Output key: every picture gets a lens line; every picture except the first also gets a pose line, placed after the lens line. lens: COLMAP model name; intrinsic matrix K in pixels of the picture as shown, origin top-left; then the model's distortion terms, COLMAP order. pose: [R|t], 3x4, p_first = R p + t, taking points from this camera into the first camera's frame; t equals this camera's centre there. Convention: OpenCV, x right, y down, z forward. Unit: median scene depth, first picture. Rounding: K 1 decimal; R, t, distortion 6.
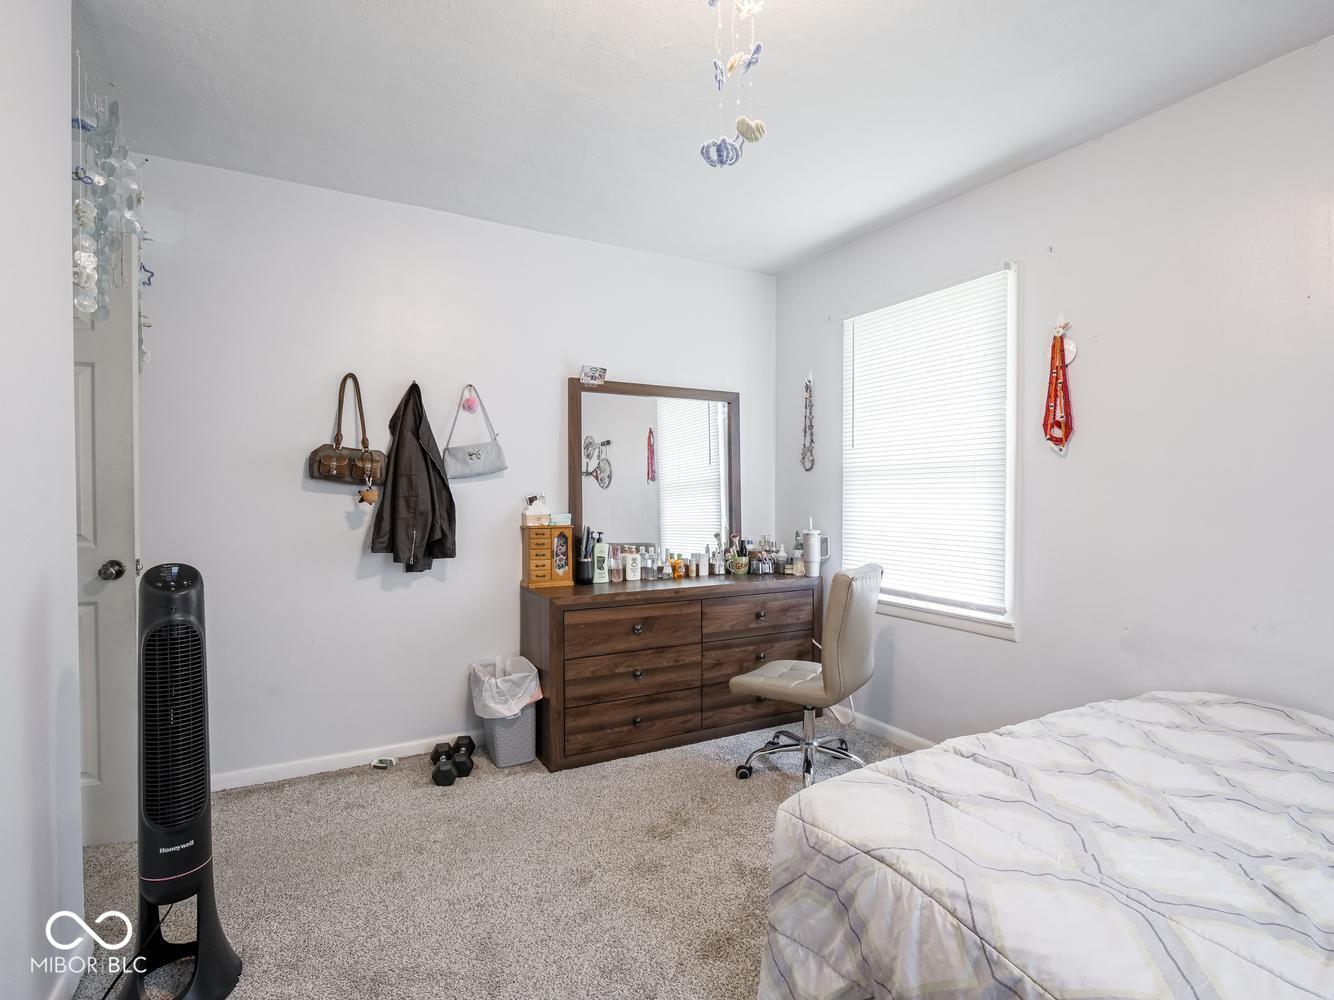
lens RADIAL K [[652.8, 0, 663.3], [0, 652.8, 502.3], [0, 0, 1]] dist [-0.012704, -0.001365]
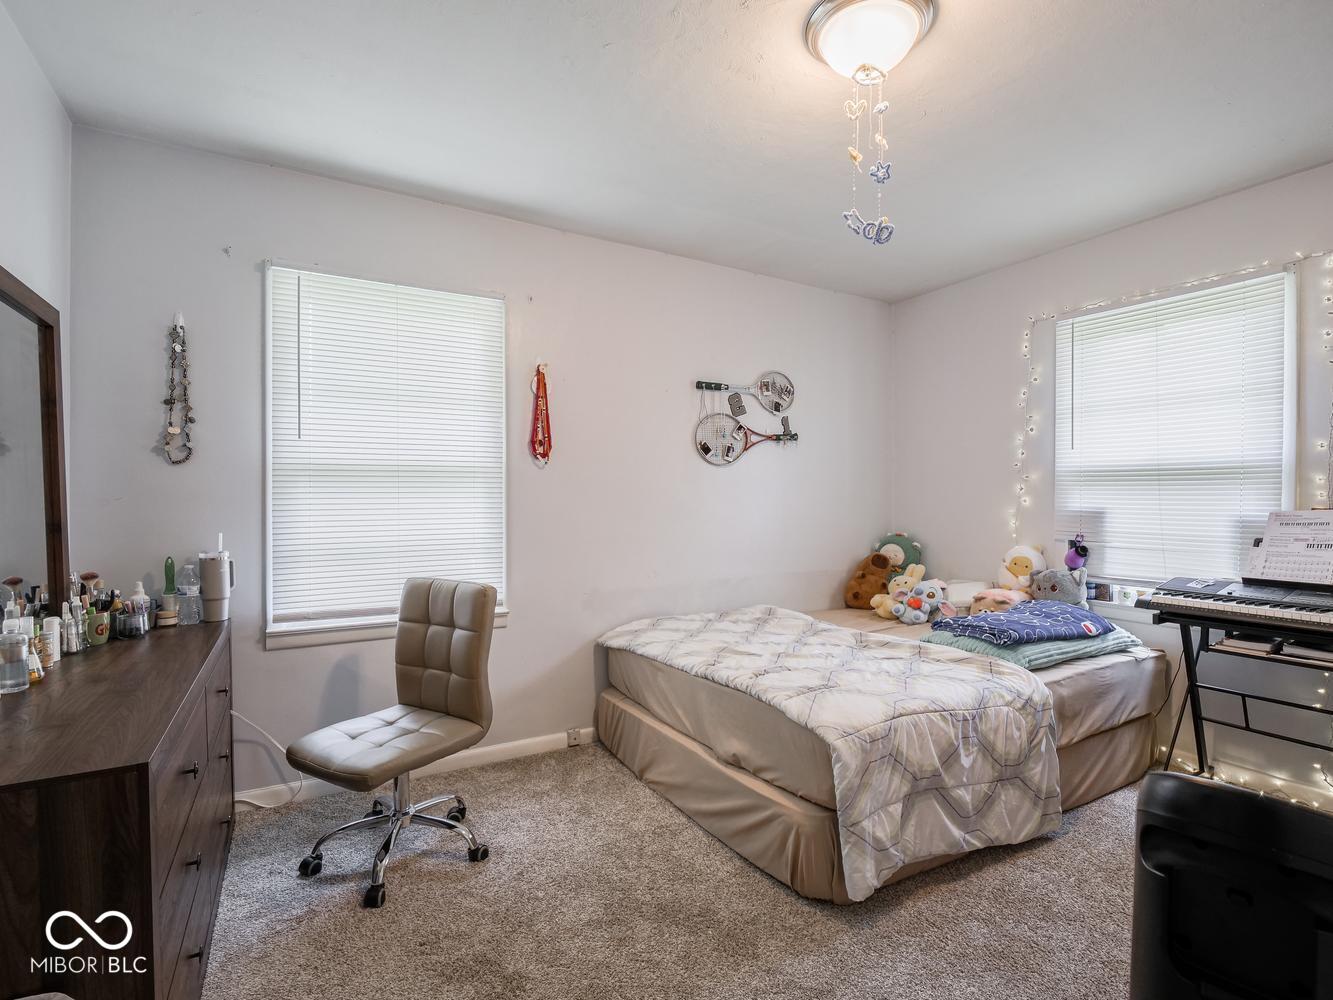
lens RADIAL K [[652.3, 0, 661.1], [0, 652.3, 499.8], [0, 0, 1]] dist [-0.012704, -0.001365]
pose [[-0.022660, -0.006023, 0.999725, -0.463079], [0.009821, 0.999932, 0.006247, -0.012493], [-0.999695, 0.009960, -0.022600, 0.563595]]
